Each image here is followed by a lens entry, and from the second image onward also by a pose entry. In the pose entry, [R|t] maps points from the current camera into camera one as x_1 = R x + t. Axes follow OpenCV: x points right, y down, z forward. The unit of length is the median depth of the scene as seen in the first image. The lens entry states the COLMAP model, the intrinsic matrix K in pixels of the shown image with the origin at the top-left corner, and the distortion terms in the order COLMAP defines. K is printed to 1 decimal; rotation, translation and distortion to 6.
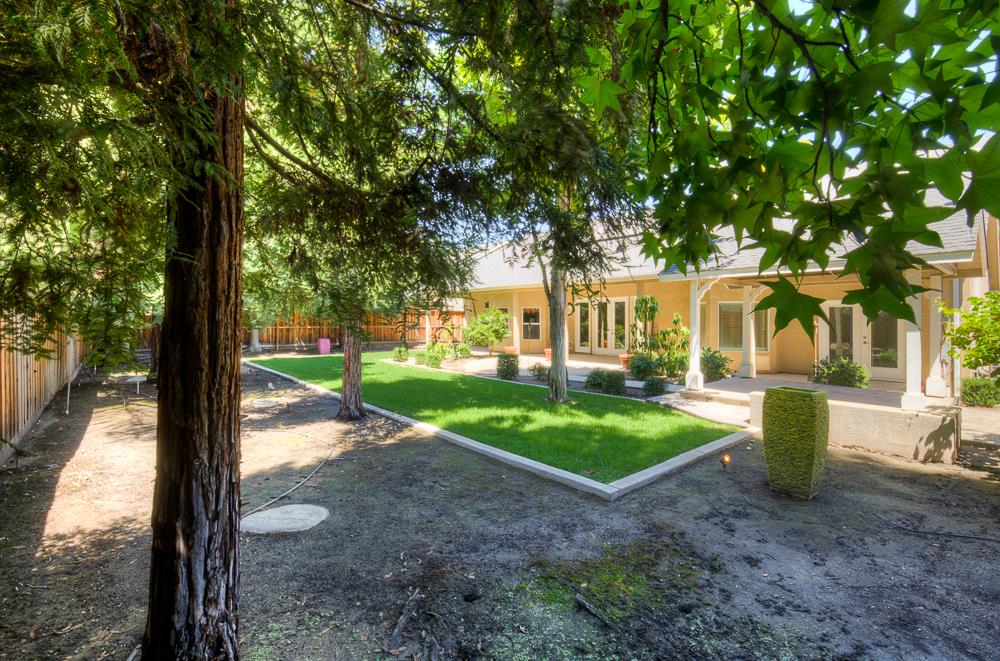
lens RADIAL K [[440.8, 0, 502.9], [0, 440.8, 322.4], [0, 0, 1]] dist [0.002987, -0.001836]
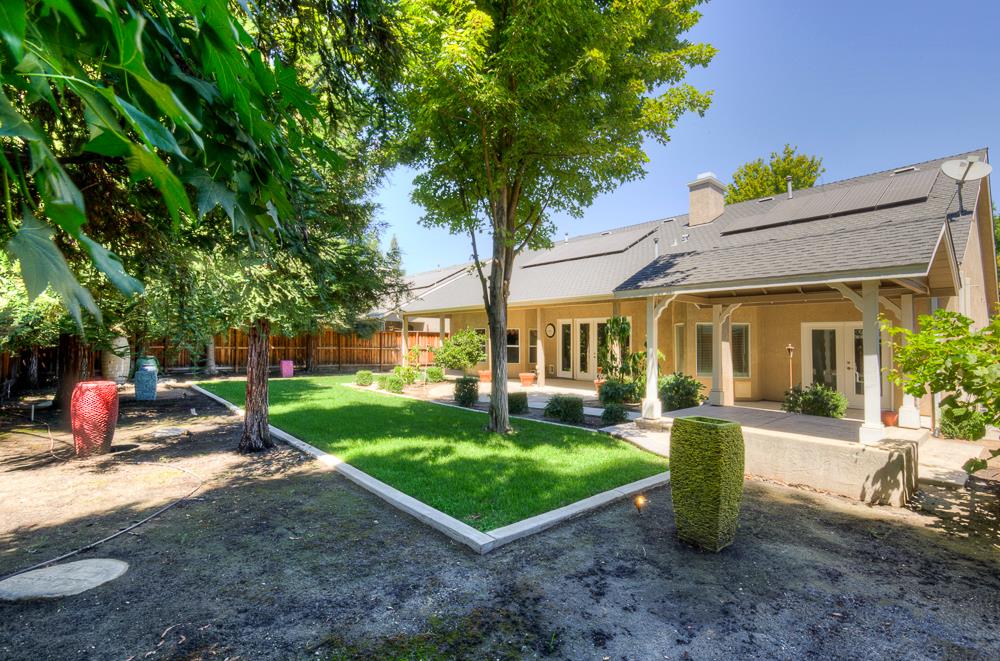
lens RADIAL K [[471.5, 0, 498.1], [0, 471.5, 332.1], [0, 0, 1]] dist [0.001274, -0.000398]
pose [[0.999721, 0.009069, 0.021807, 0.199405], [-0.008479, 0.999599, -0.027003, 0.008690], [-0.022043, 0.026810, 0.999397, 0.079510]]
